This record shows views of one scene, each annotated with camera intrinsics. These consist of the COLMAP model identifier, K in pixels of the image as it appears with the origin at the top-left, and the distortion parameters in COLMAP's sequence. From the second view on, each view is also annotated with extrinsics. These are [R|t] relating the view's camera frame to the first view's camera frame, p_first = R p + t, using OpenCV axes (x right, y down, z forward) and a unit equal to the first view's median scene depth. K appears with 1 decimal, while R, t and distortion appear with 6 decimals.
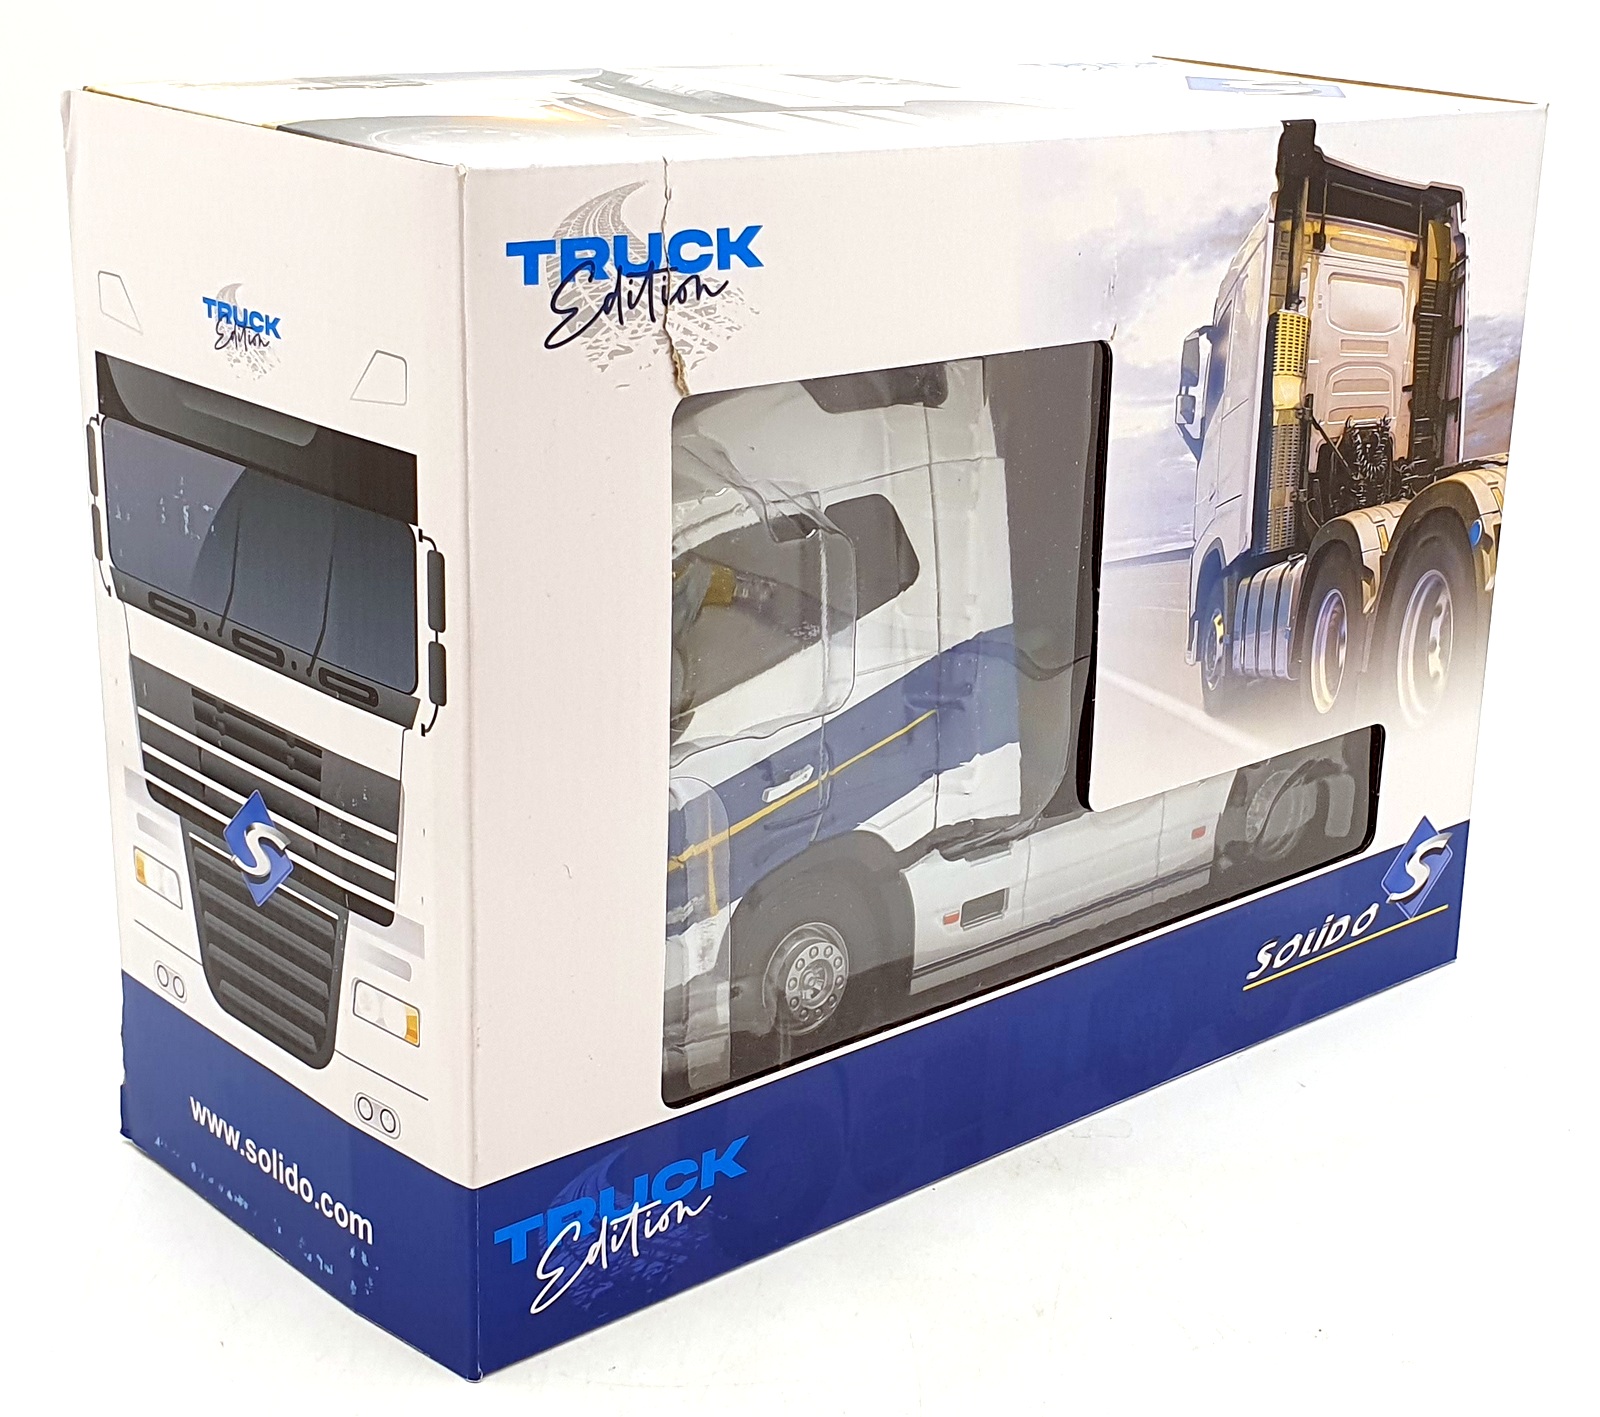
lens RADIAL K [[2887.2, 0, 801.9], [0, 2887.2, 706.7], [0, 0, 1]] dist [0.232312, 0.000000]
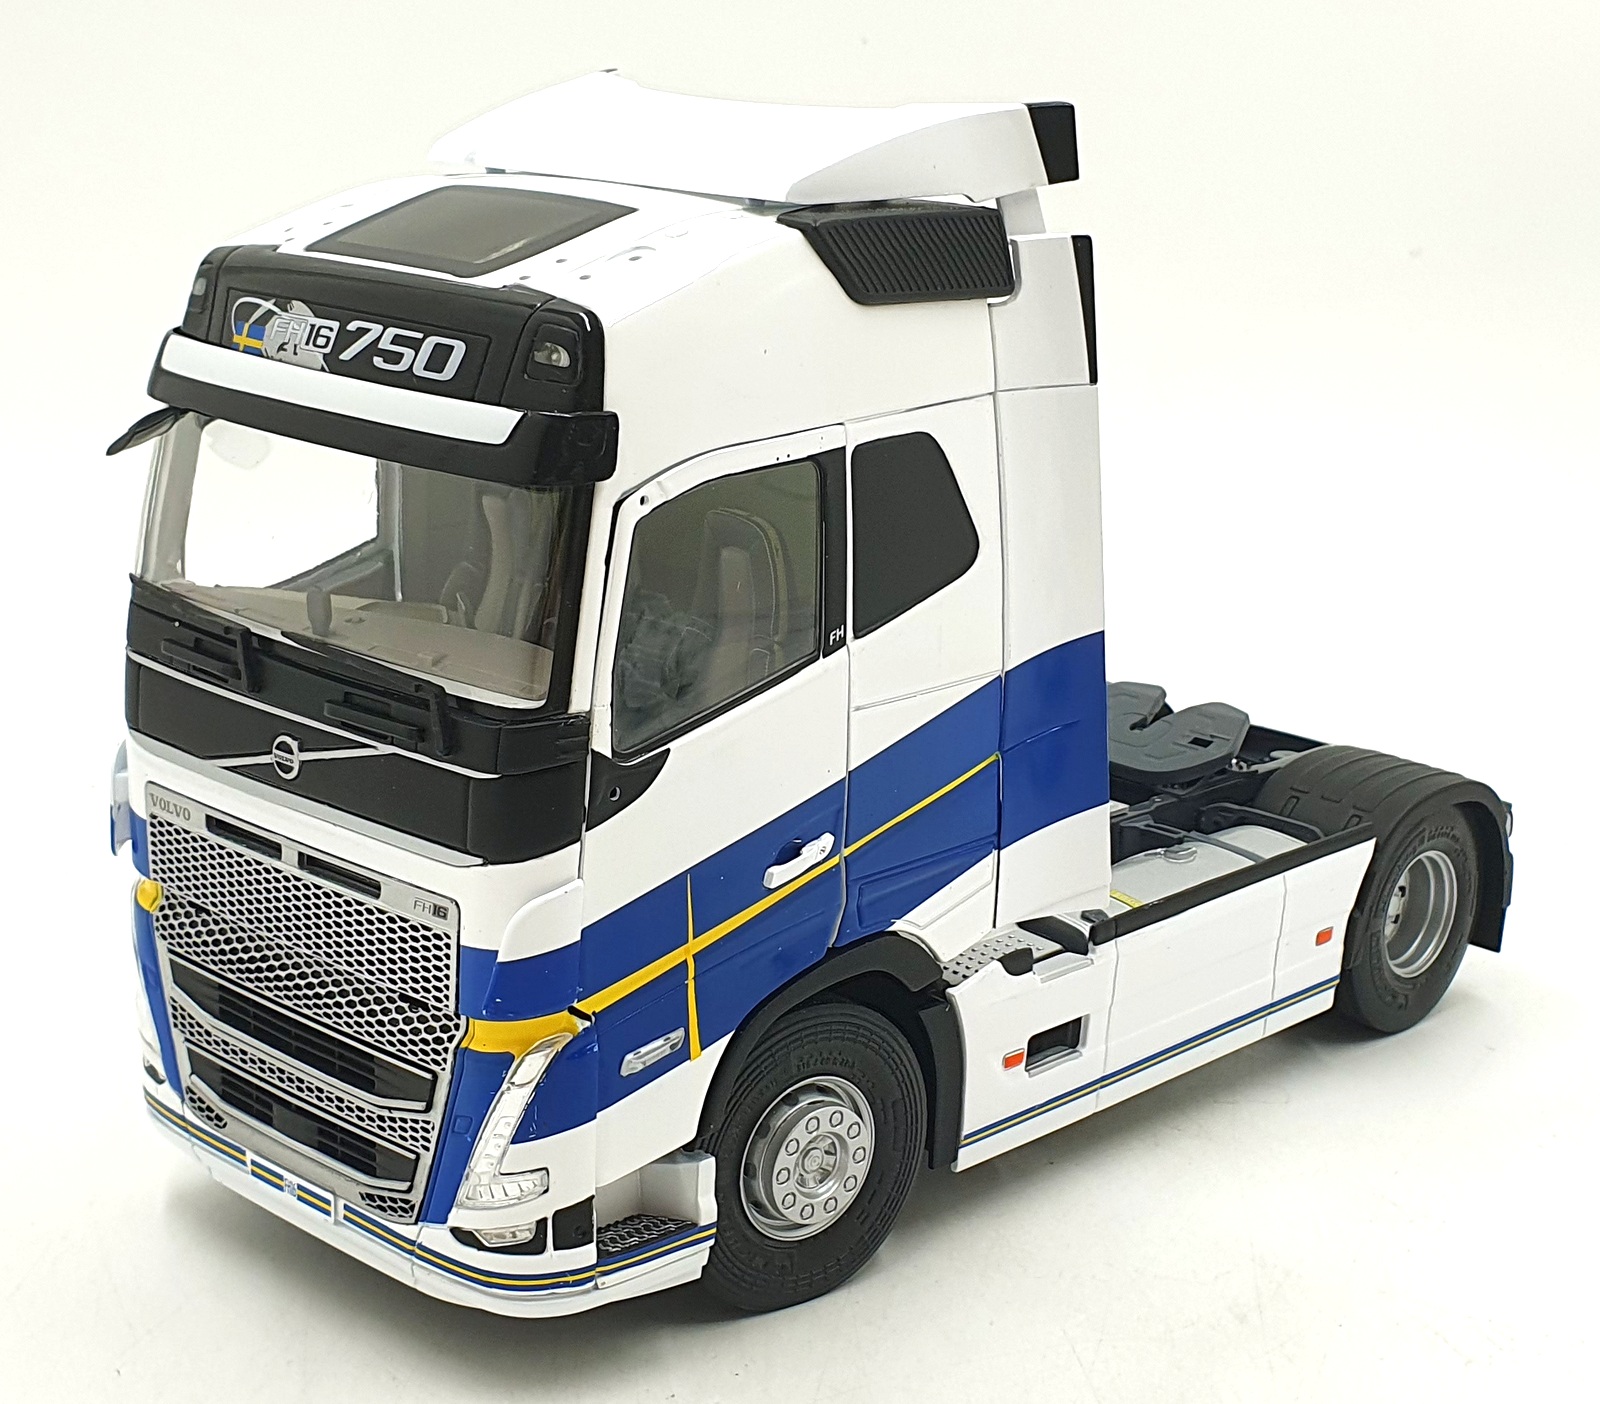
lens RADIAL K [[2887.2, 0, 797.6], [0, 2887.2, 704.3], [0, 0, 1]] dist [0.232312, 0.000000]
pose [[0.997533, -0.016458, 0.068245, -0.049454], [0.020569, 0.997987, -0.059987, 0.029927], [-0.067120, 0.061243, 0.995864, 0.311905]]
